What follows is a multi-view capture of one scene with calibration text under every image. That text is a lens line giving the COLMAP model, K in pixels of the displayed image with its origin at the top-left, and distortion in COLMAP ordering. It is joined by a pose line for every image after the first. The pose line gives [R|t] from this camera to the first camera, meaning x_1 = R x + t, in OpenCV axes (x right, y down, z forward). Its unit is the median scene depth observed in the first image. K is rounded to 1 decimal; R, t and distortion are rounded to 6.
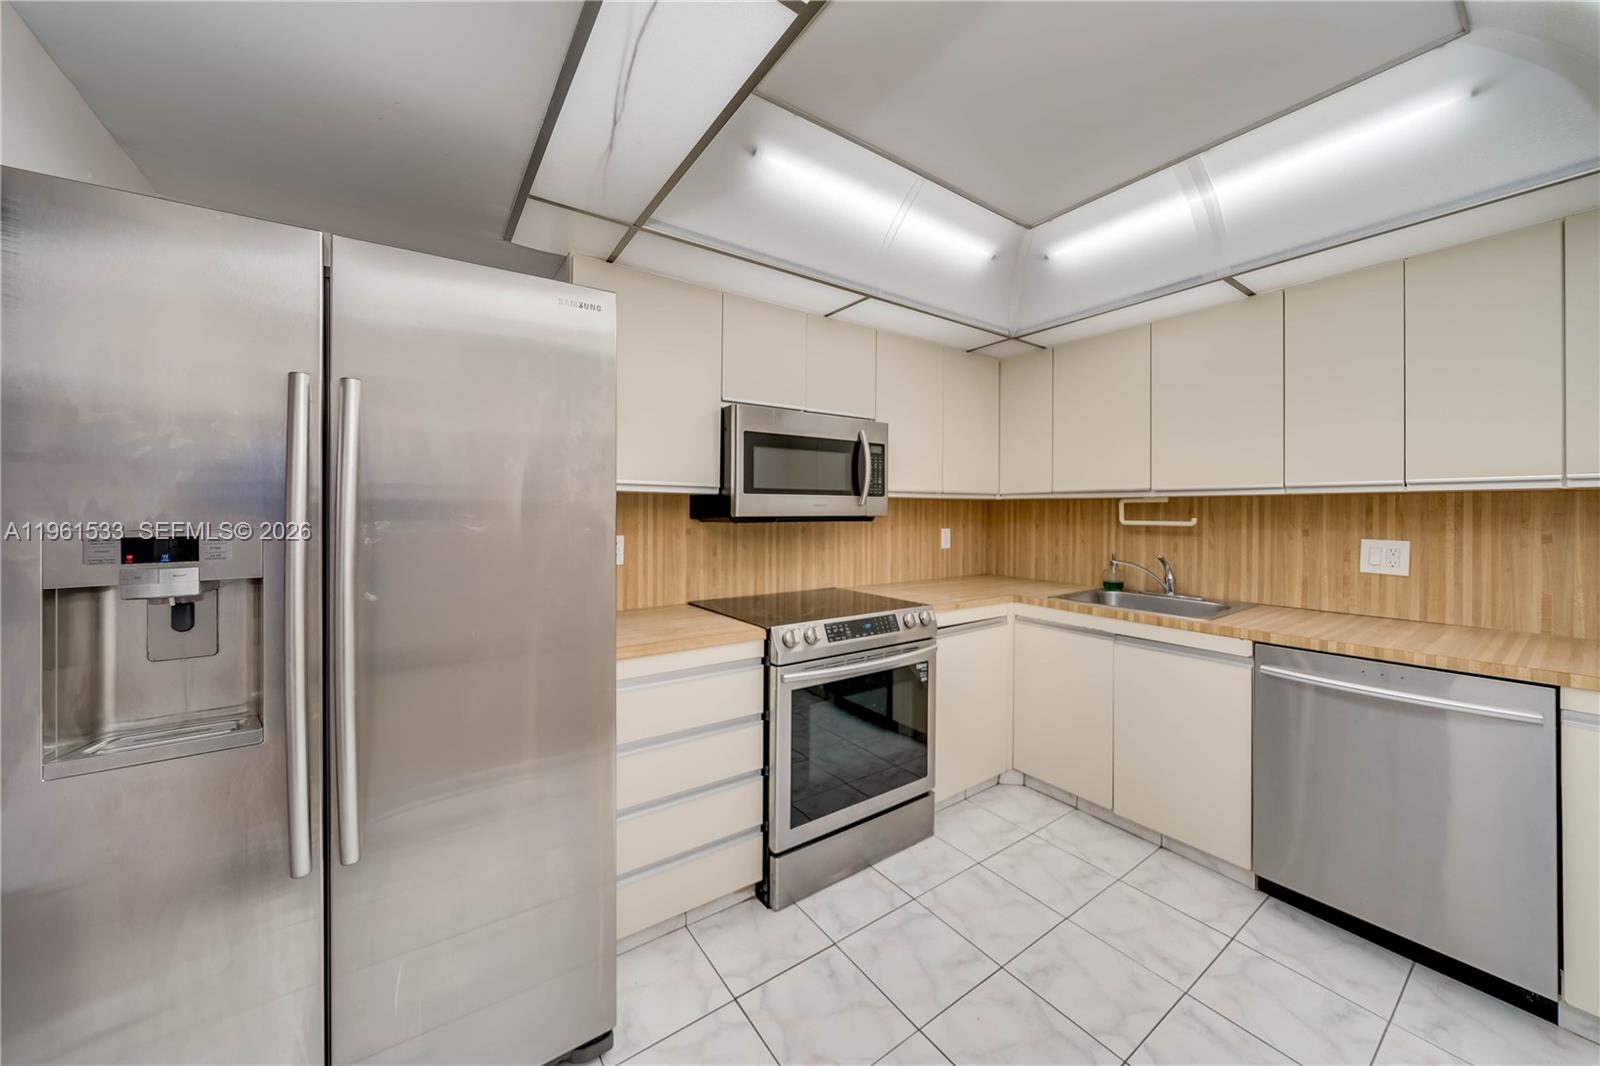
lens RADIAL K [[559.3, 0, 806.2], [0, 559.3, 512.0], [0, 0, 1]] dist [0.000138, 0.000105]
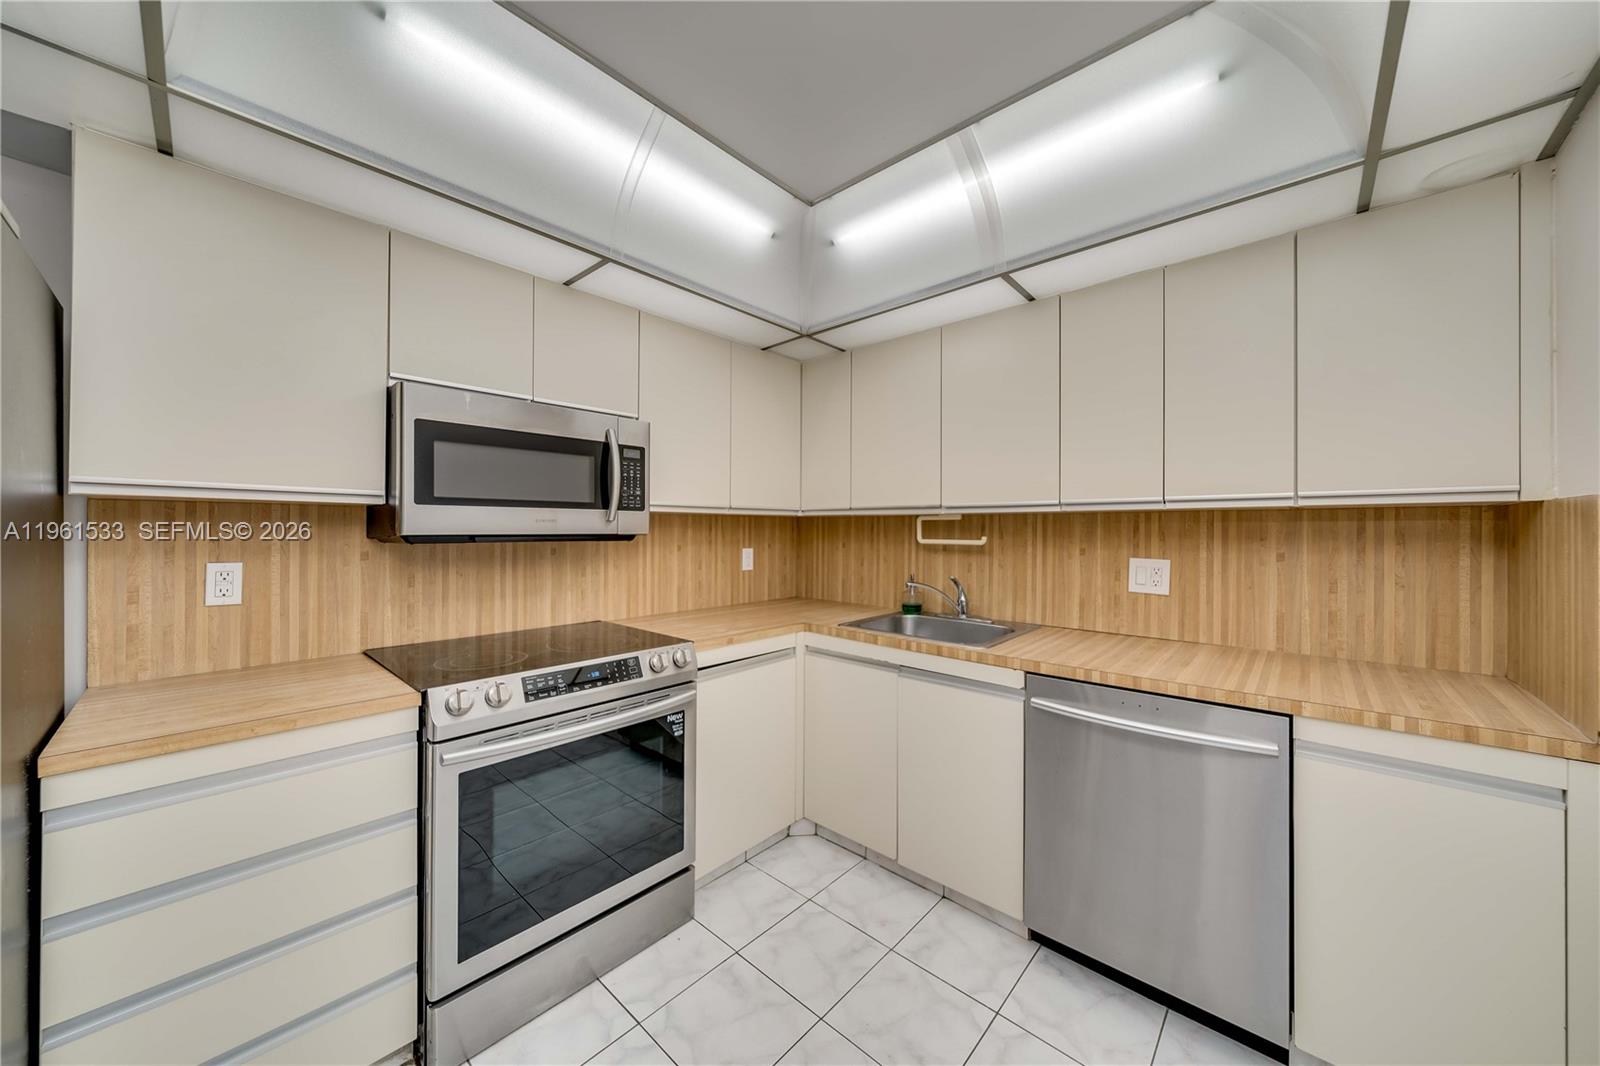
lens RADIAL K [[559.3, 0, 796.9], [0, 559.3, 530.6], [0, 0, 1]] dist [0.000138, 0.000105]
pose [[0.977159, 0.000779, 0.212507, 0.217085], [-0.001065, 0.999999, 0.001231, 0.000387], [-0.212506, -0.001429, 0.977159, 0.169216]]
